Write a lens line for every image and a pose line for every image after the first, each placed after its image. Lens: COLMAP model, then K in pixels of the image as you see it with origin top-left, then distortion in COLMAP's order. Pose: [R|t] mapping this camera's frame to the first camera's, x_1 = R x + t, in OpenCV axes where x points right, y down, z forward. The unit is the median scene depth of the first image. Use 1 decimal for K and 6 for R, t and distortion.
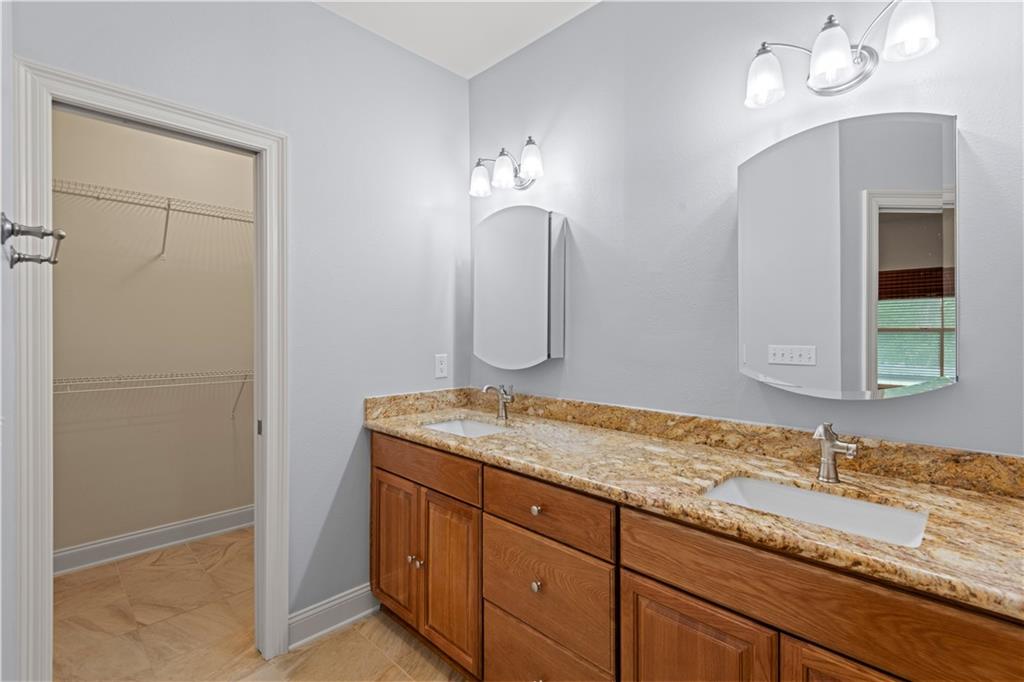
lens RADIAL K [[470.3, 0, 512.7], [0, 470.3, 335.3], [0, 0, 1]] dist [-0.000929, -0.004224]
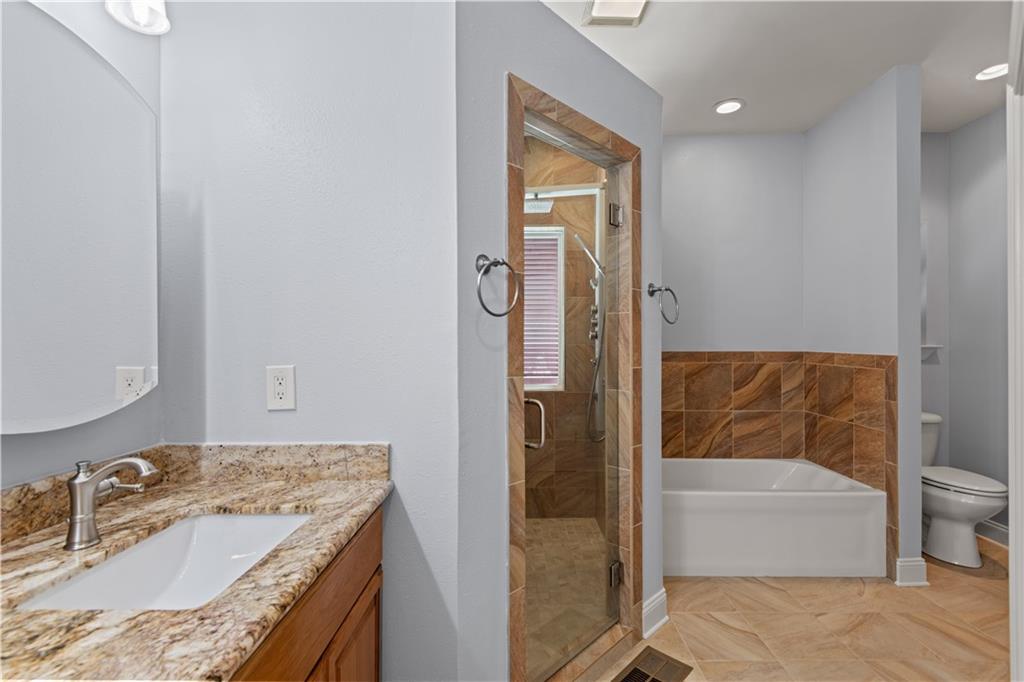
lens RADIAL K [[470.3, 0, 510.0], [0, 470.3, 343.5], [0, 0, 1]] dist [-0.000929, -0.004224]
pose [[-0.706083, -0.000400, 0.708129, -0.318443], [0.000143, 1.000000, 0.000707, 0.010884], [-0.708129, 0.000601, -0.706083, 1.235085]]
